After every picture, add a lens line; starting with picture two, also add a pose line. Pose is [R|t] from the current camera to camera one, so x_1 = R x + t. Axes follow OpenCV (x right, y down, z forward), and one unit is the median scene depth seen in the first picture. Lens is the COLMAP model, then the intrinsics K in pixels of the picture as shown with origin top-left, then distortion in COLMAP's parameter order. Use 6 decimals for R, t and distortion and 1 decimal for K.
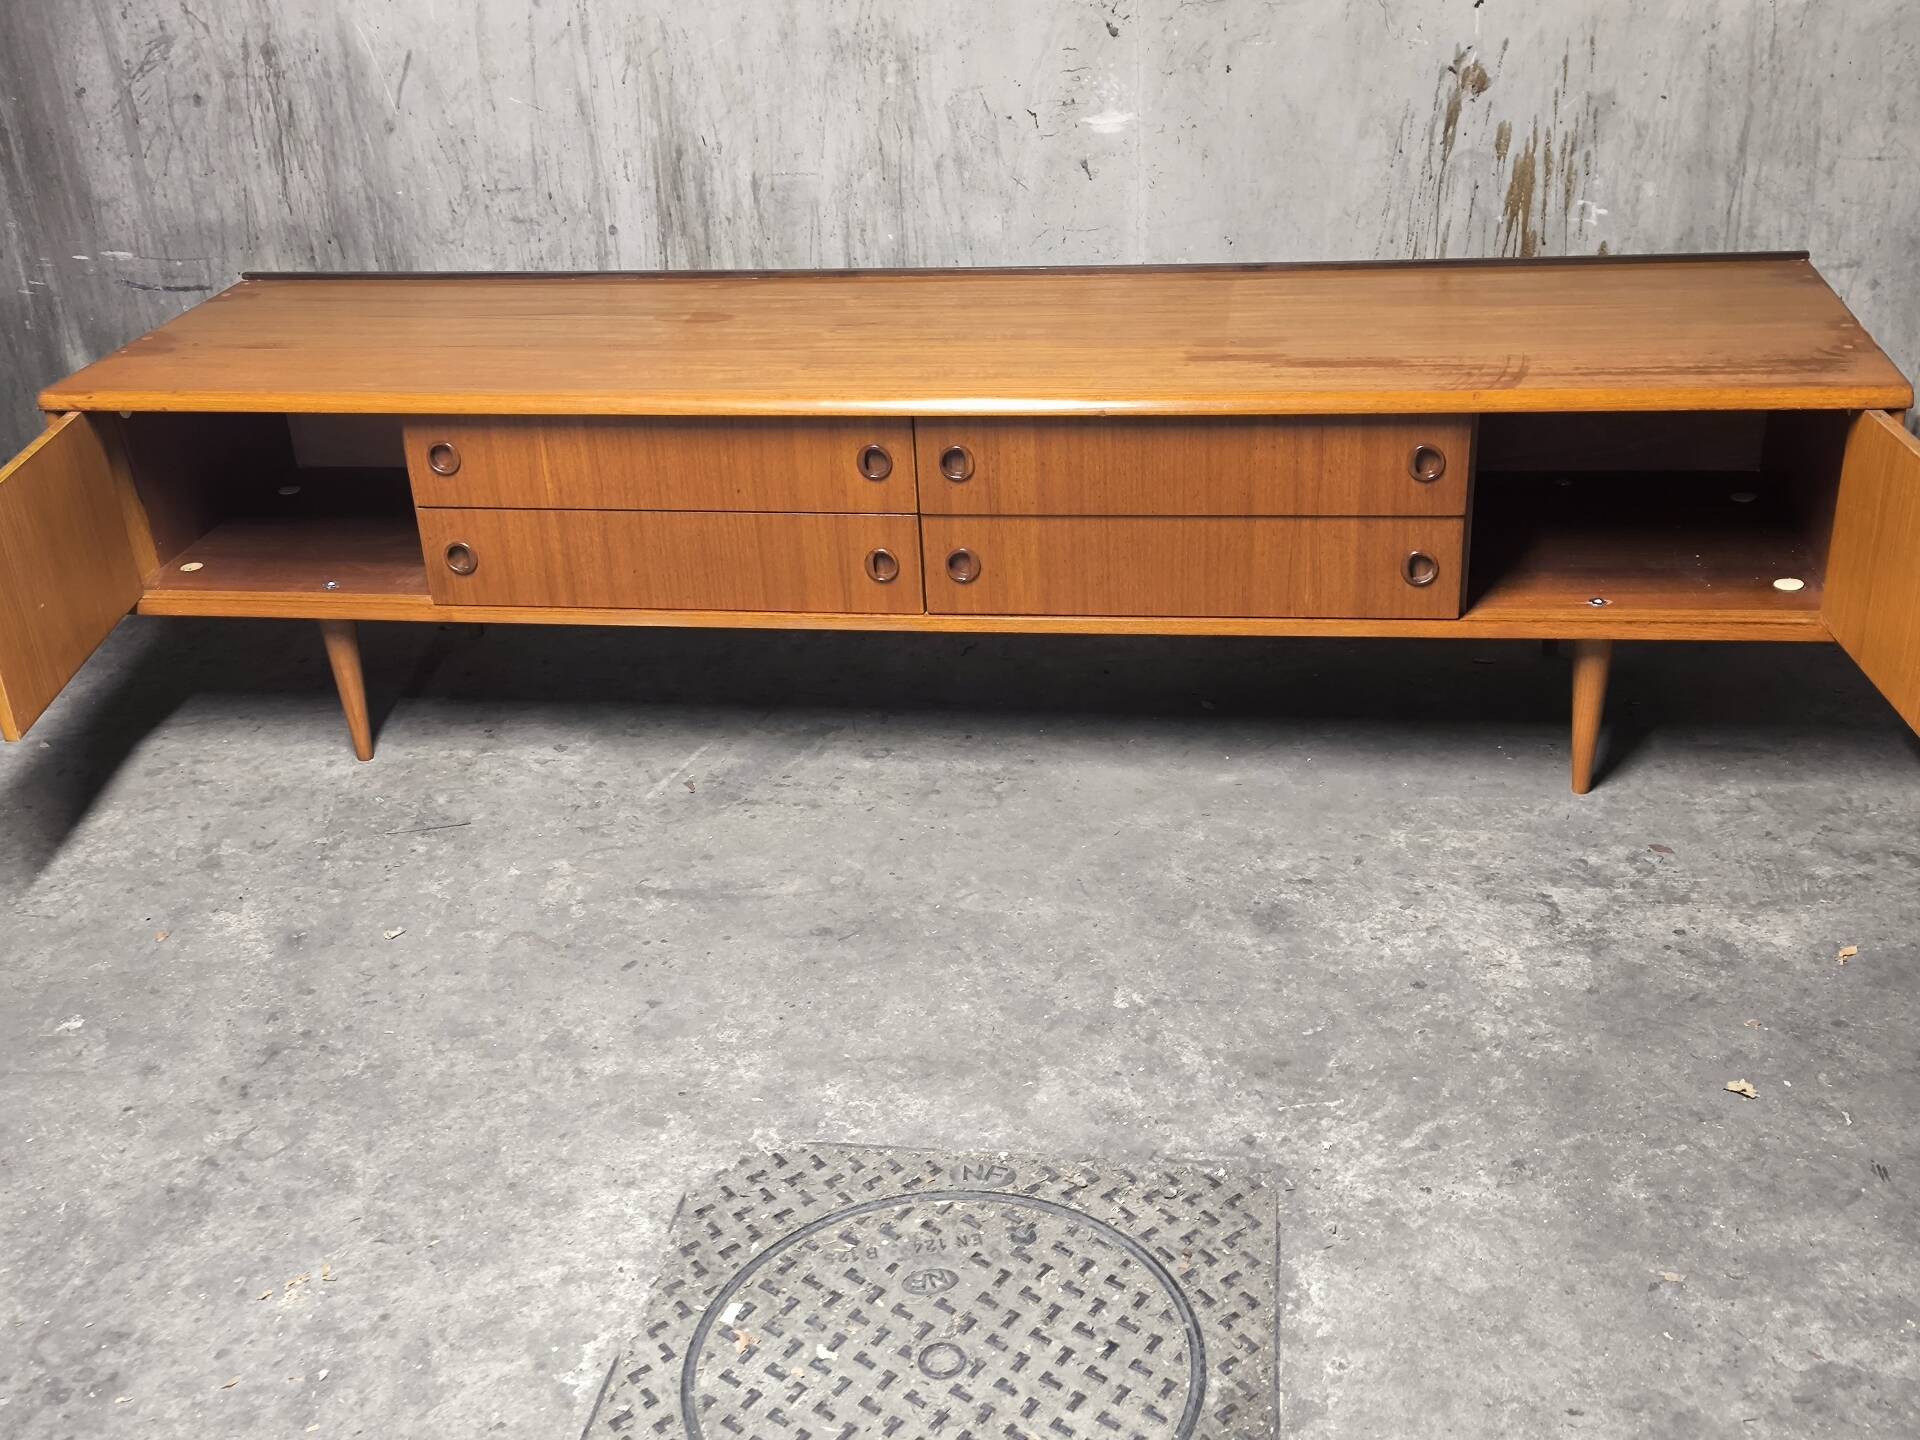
lens RADIAL K [[2047.8, 0, 961.1], [0, 2047.8, 723.2], [0, 0, 1]] dist [0.048517, 0.000000]
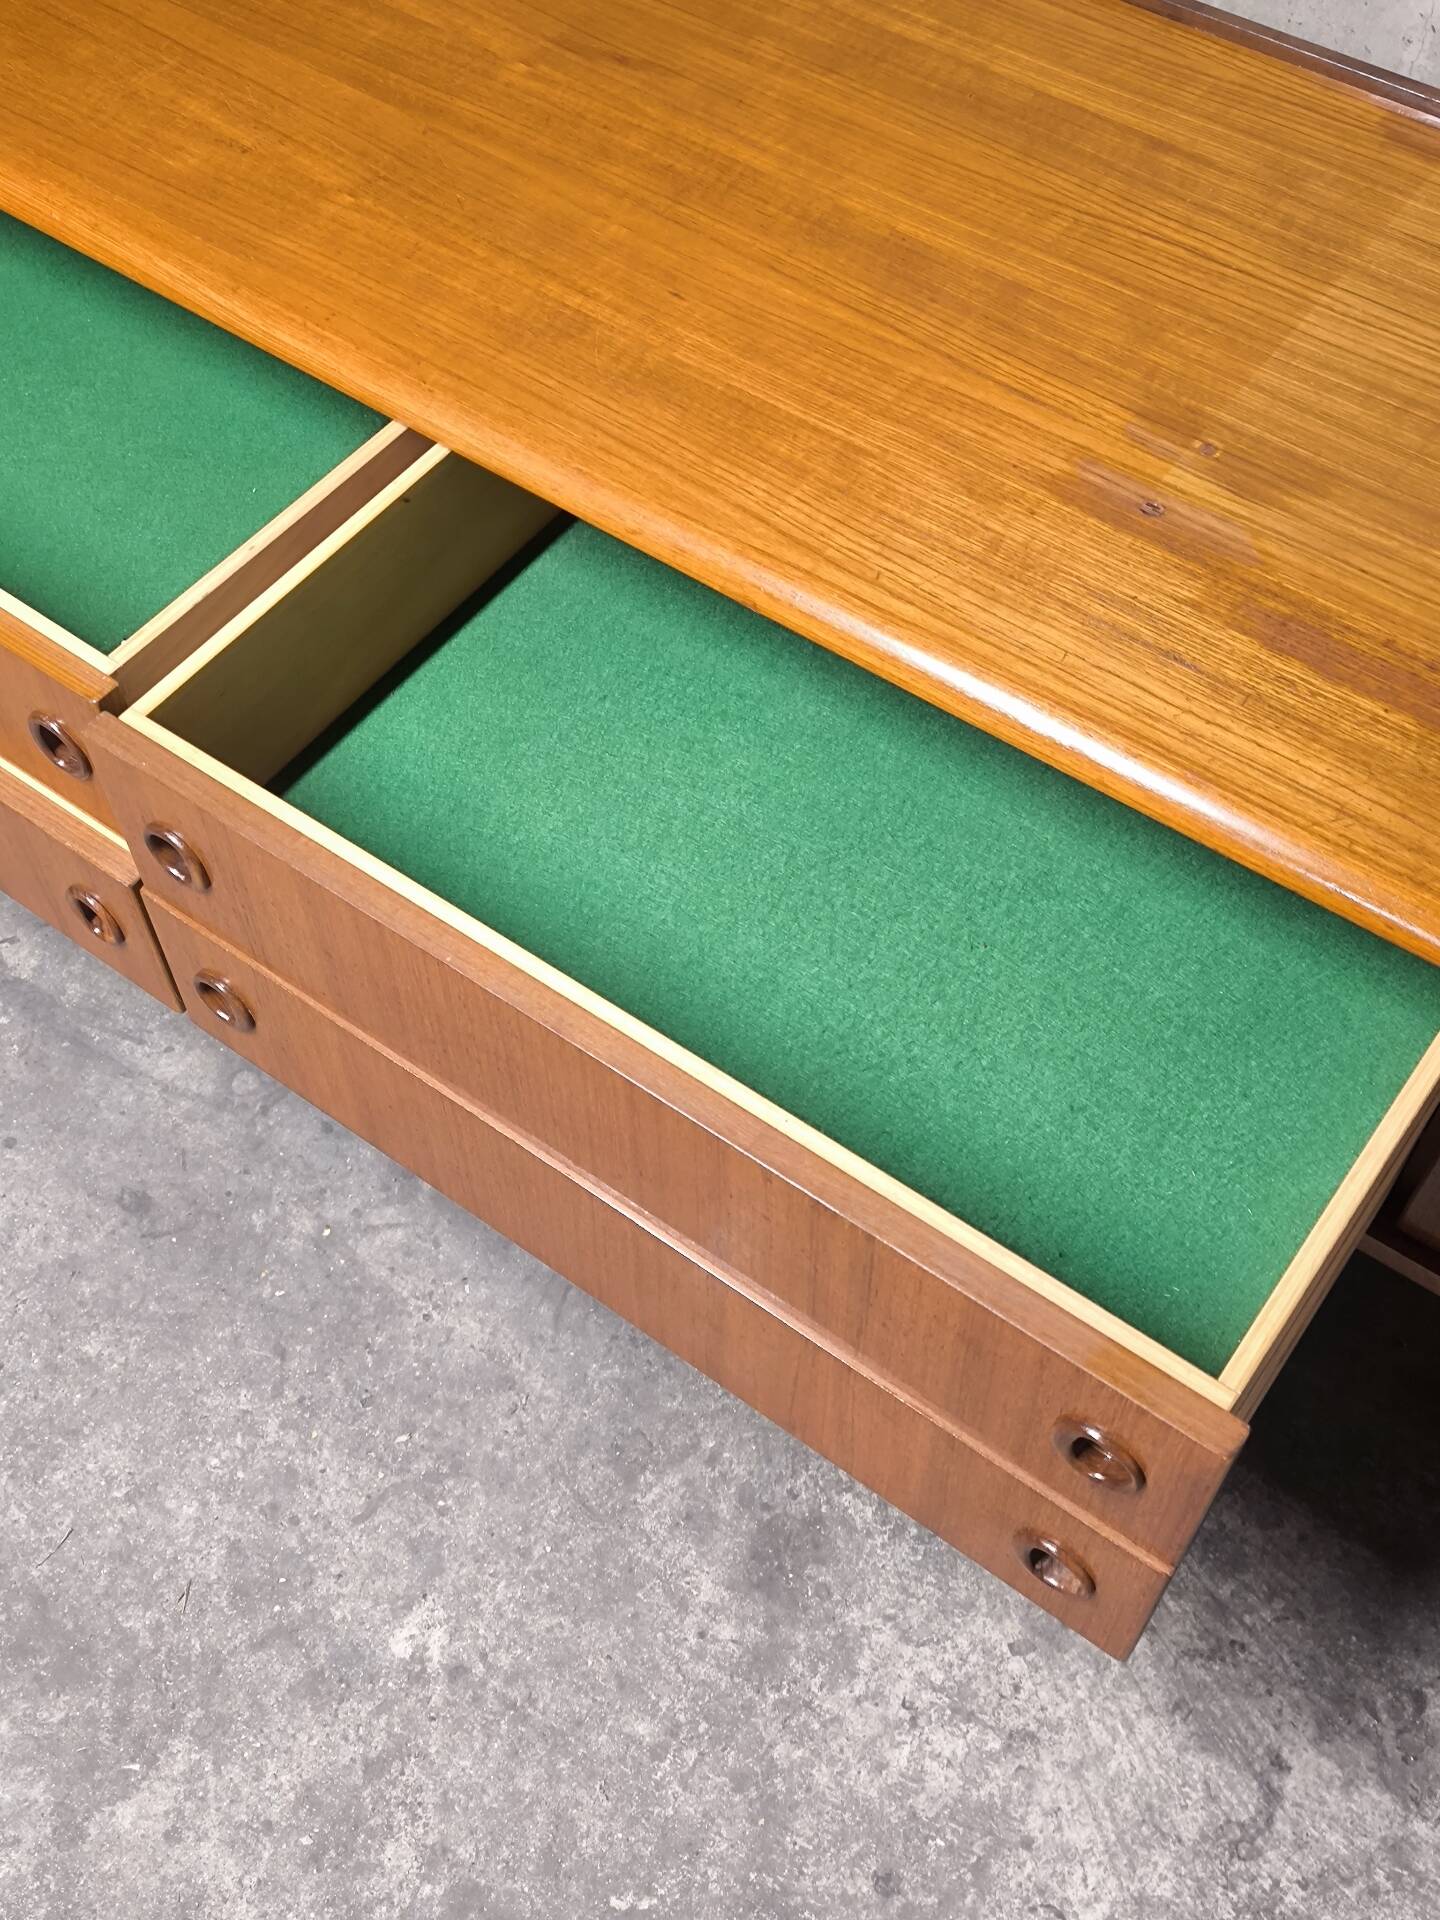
lens RADIAL K [[2047.8, 0, 700.8], [0, 2047.8, 962.1], [0, 0, 1]] dist [0.048517, 0.000000]
pose [[0.883628, 0.406797, -0.231770, 0.175567], [-0.237481, 0.816059, 0.526925, -0.289632], [0.403490, -0.410564, 0.817700, 0.540293]]
